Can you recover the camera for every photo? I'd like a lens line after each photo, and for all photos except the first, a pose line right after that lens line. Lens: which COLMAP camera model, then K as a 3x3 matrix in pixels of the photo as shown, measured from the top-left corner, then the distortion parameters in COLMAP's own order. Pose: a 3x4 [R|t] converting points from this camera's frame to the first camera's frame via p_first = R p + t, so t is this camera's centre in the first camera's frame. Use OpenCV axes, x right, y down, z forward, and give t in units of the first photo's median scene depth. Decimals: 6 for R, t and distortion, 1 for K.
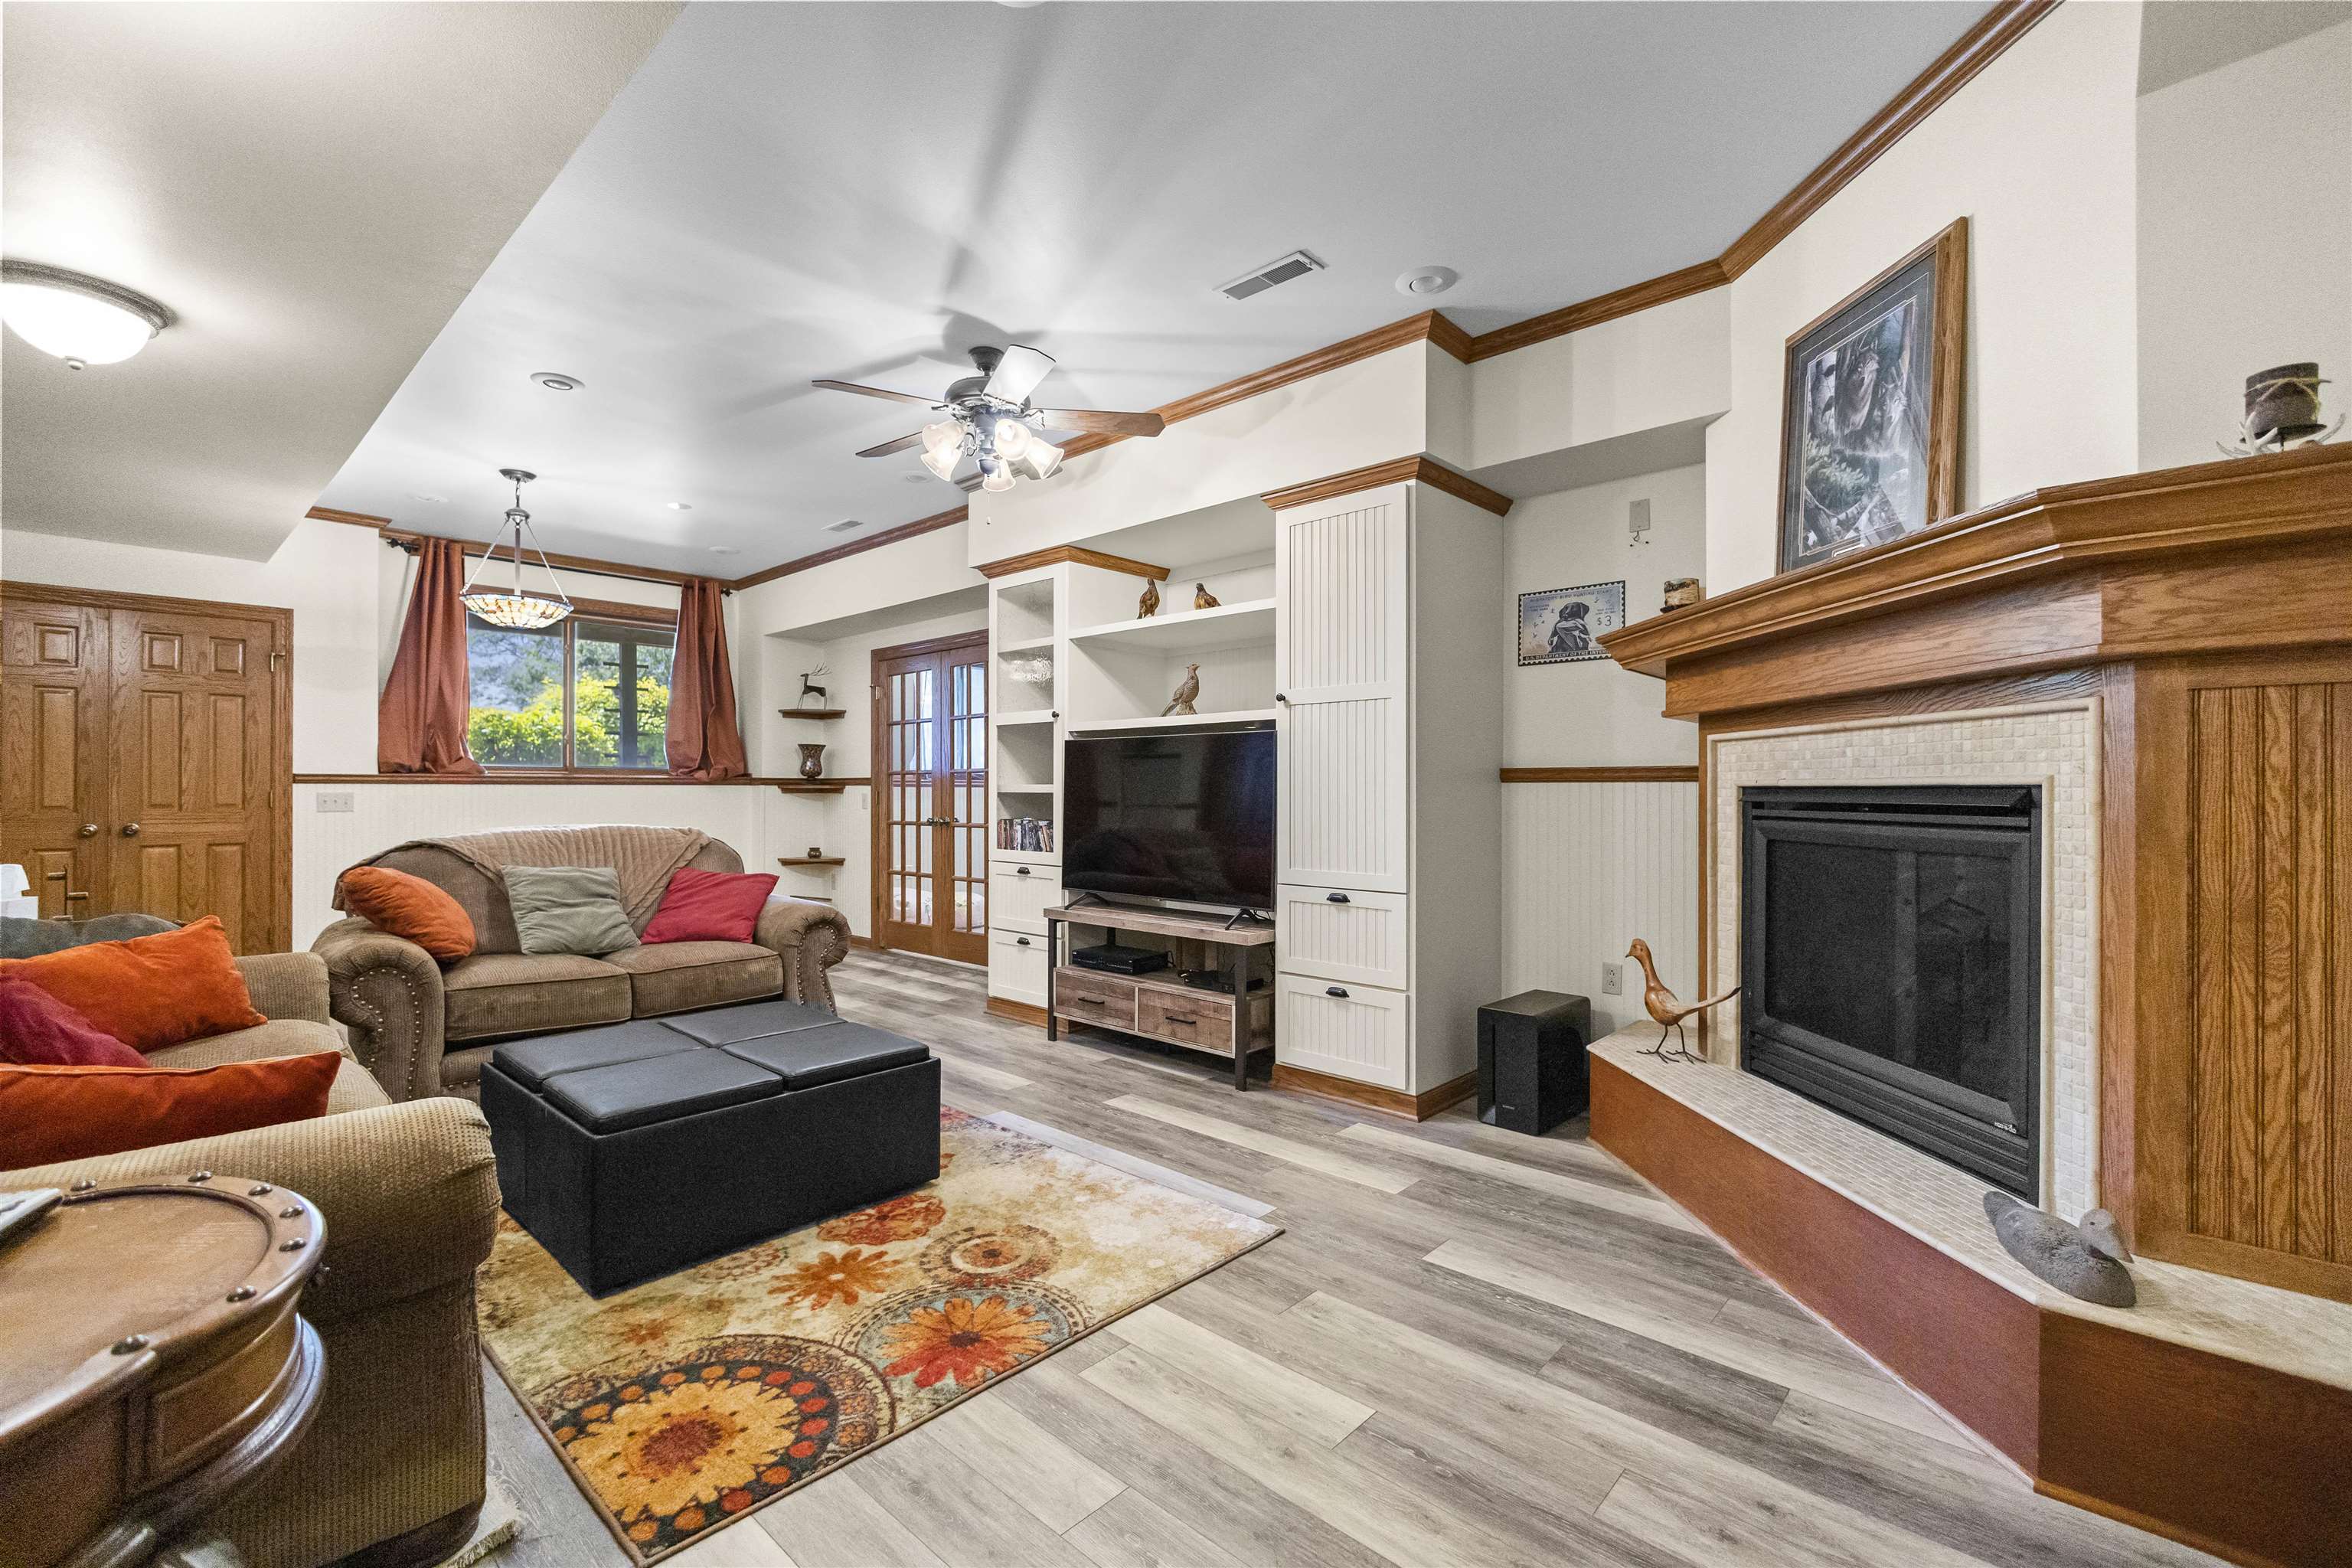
lens RADIAL K [[1001.1, 0, 1173.0], [0, 1001.1, 786.8], [0, 0, 1]] dist [-0.007554, -0.001334]
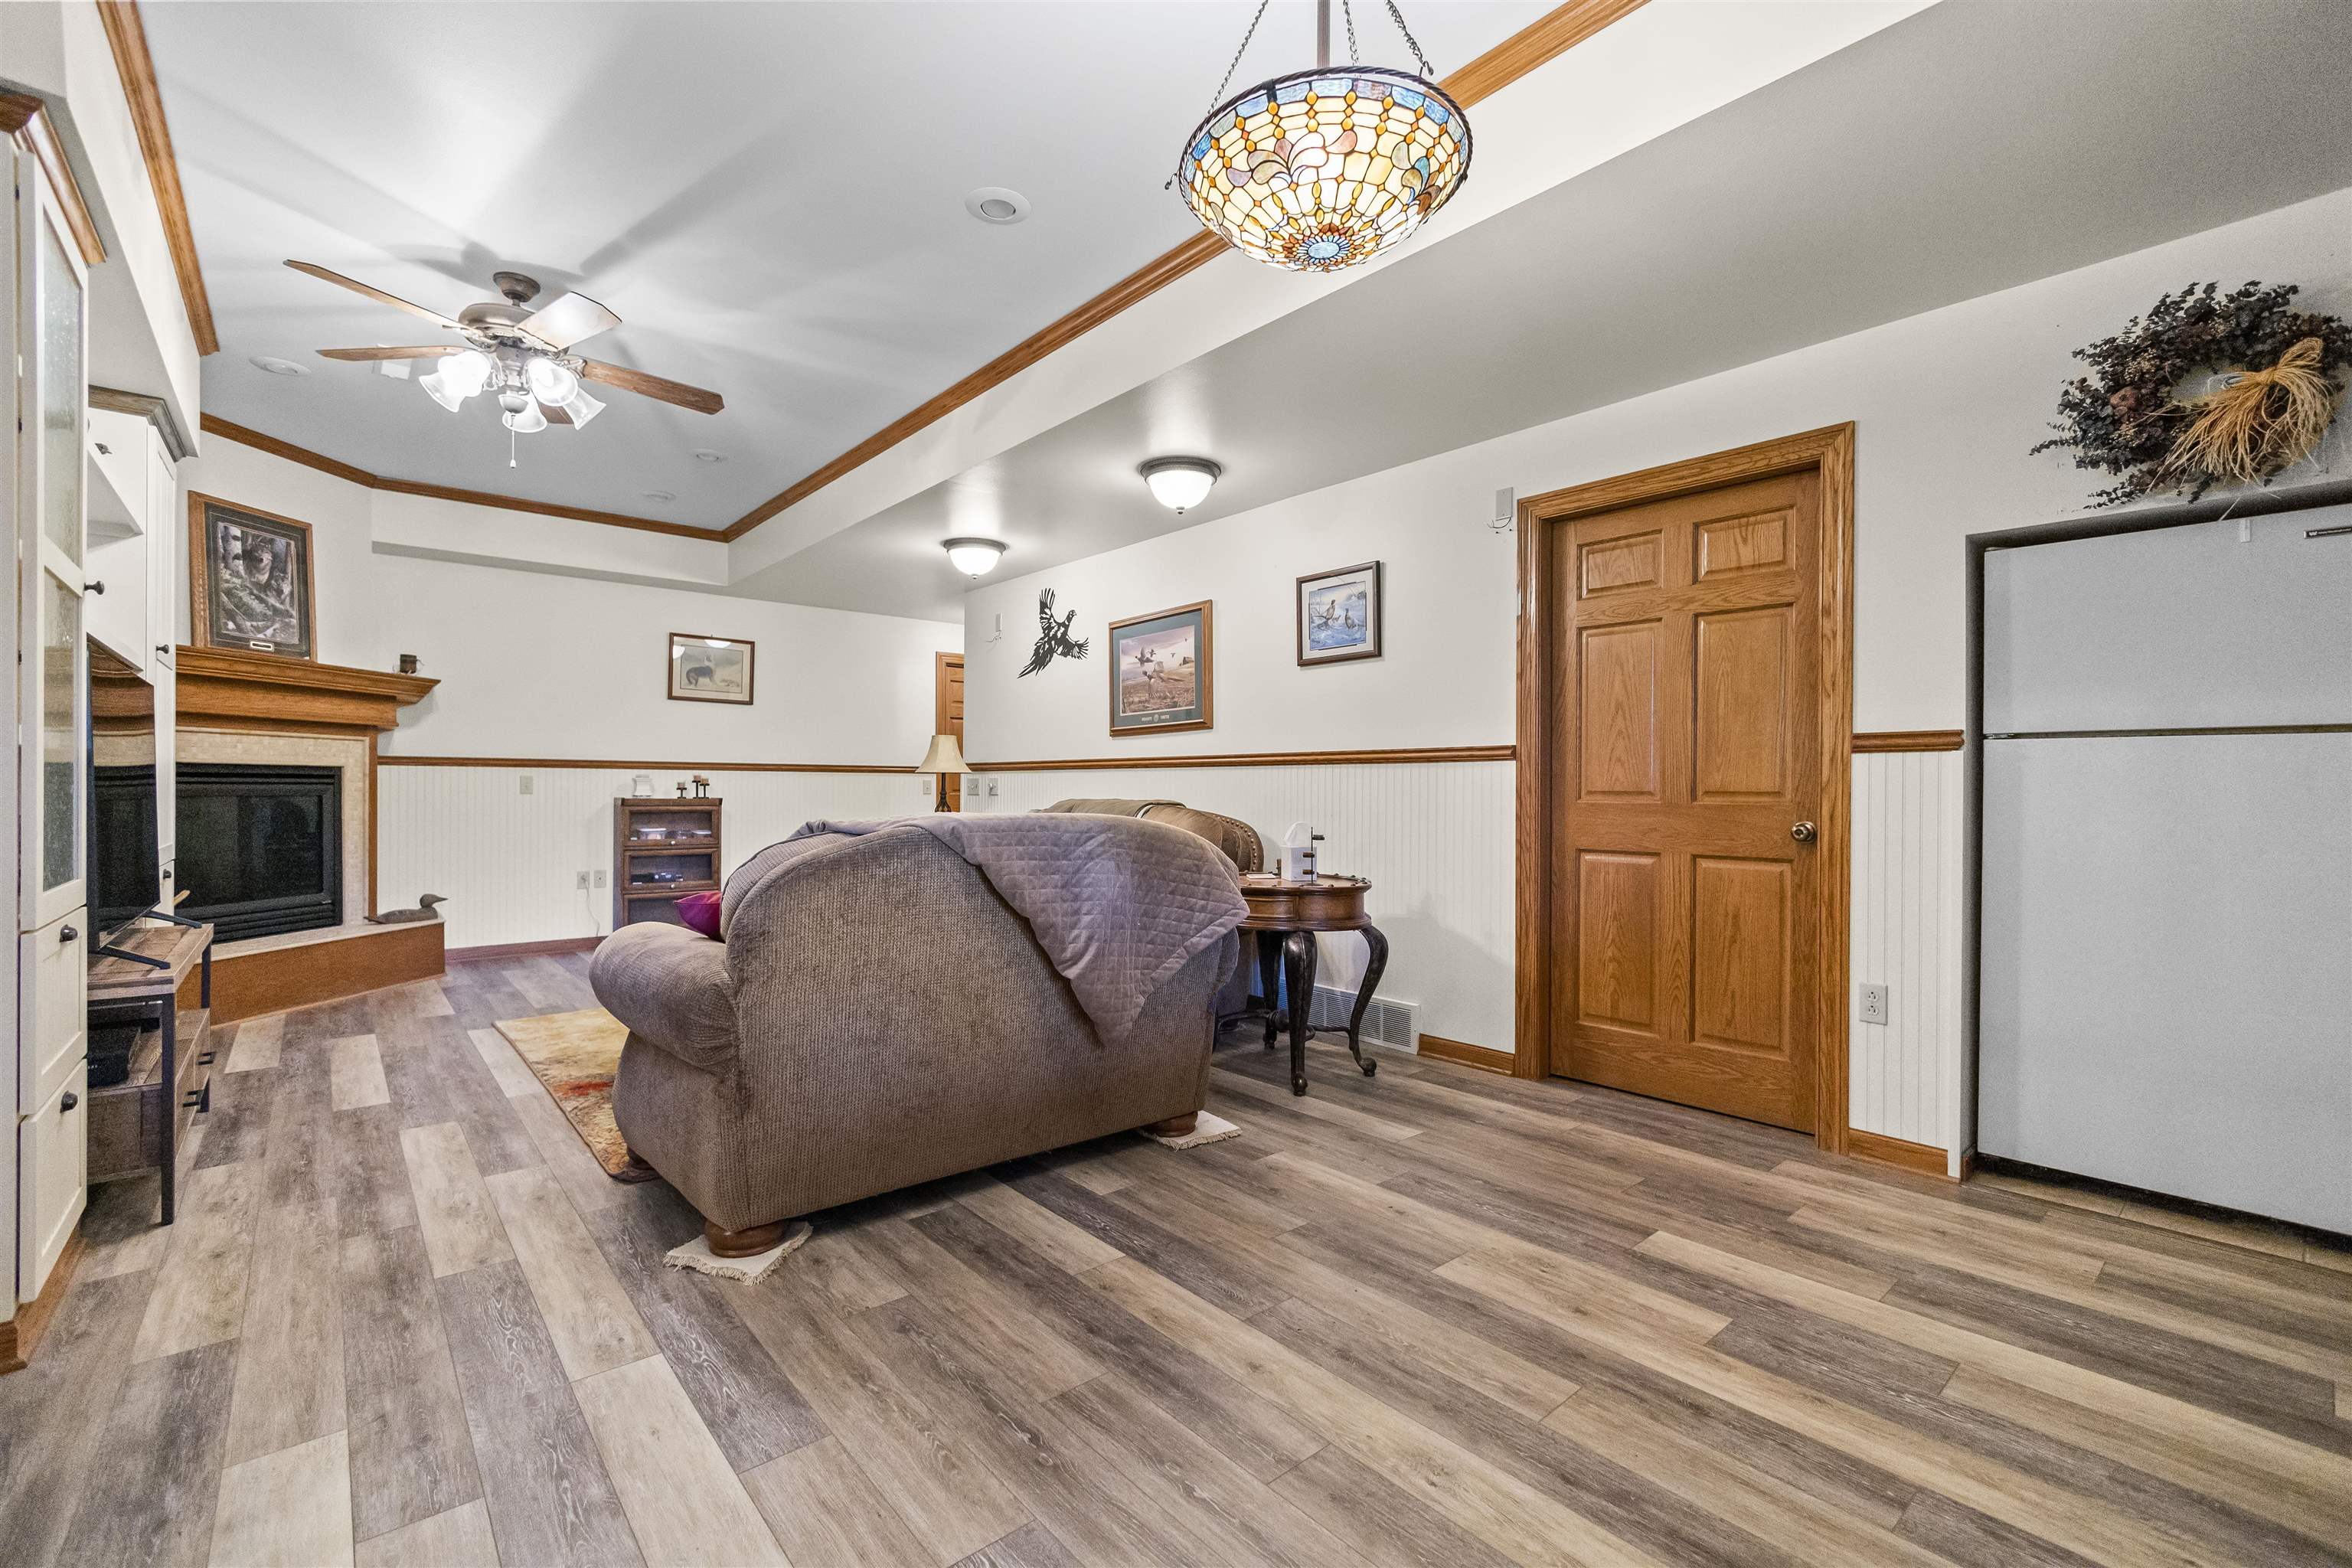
lens RADIAL K [[1001.1, 0, 1178.6], [0, 1001.1, 789.1], [0, 0, 1]] dist [-0.007554, -0.001334]
pose [[-0.994117, -0.002460, 0.108281, -1.303922], [-0.002793, 0.999992, -0.002923, 0.047658], [-0.108273, -0.003208, -0.994116, 2.702677]]
